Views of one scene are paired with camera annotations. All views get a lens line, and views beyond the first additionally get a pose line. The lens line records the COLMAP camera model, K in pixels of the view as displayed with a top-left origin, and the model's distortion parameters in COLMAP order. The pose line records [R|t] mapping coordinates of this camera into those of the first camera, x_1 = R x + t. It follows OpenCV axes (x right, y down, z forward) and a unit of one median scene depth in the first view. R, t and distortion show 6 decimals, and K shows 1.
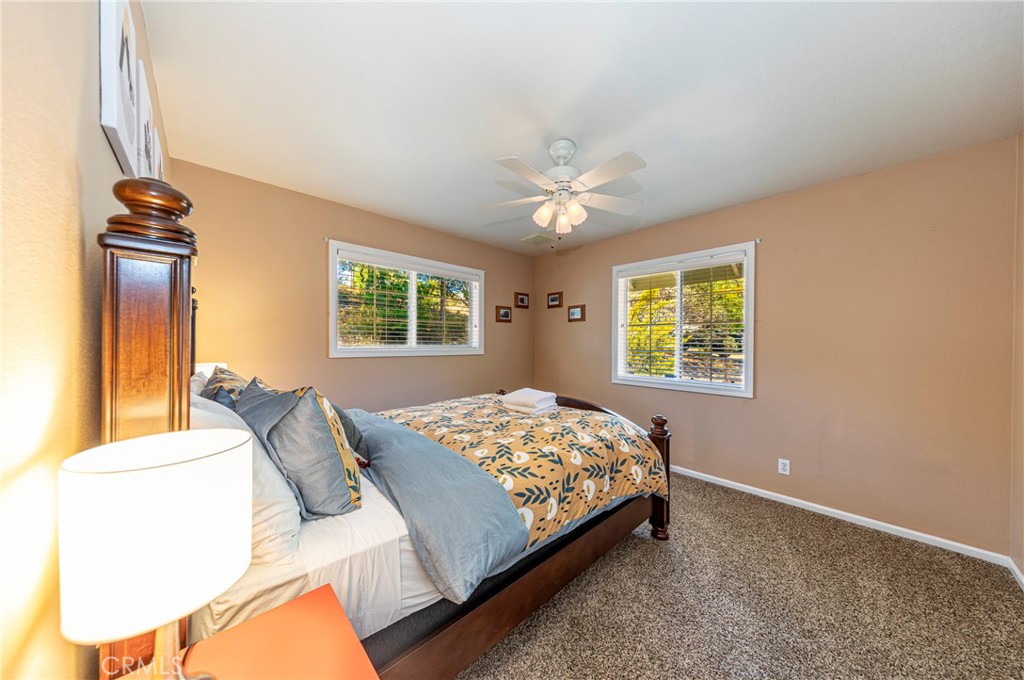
lens RADIAL K [[324.1, 0, 513.3], [0, 324.1, 343.5], [0, 0, 1]] dist [0.007273, -0.000548]
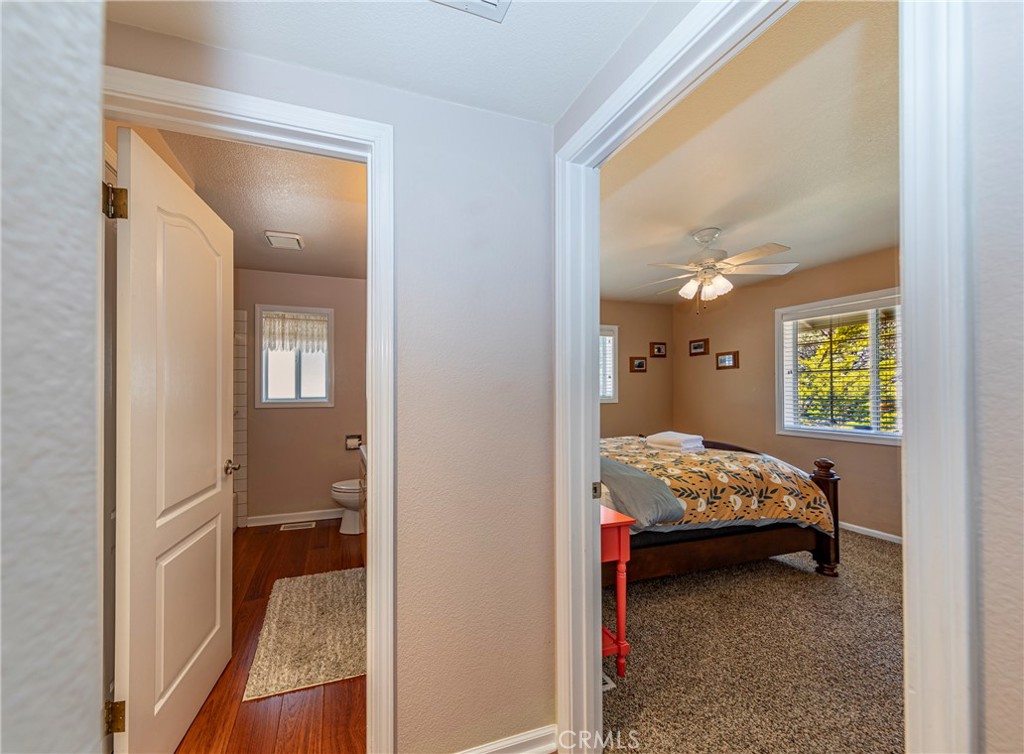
lens RADIAL K [[314.3, 0, 466.6], [0, 314.3, 390.1], [0, 0, 1]] dist [0.001987, 0.000075]
pose [[0.874344, -0.009996, -0.485204, -0.074907], [0.005340, 0.999926, -0.010976, 0.000710], [0.485278, 0.007005, 0.874332, -0.502793]]
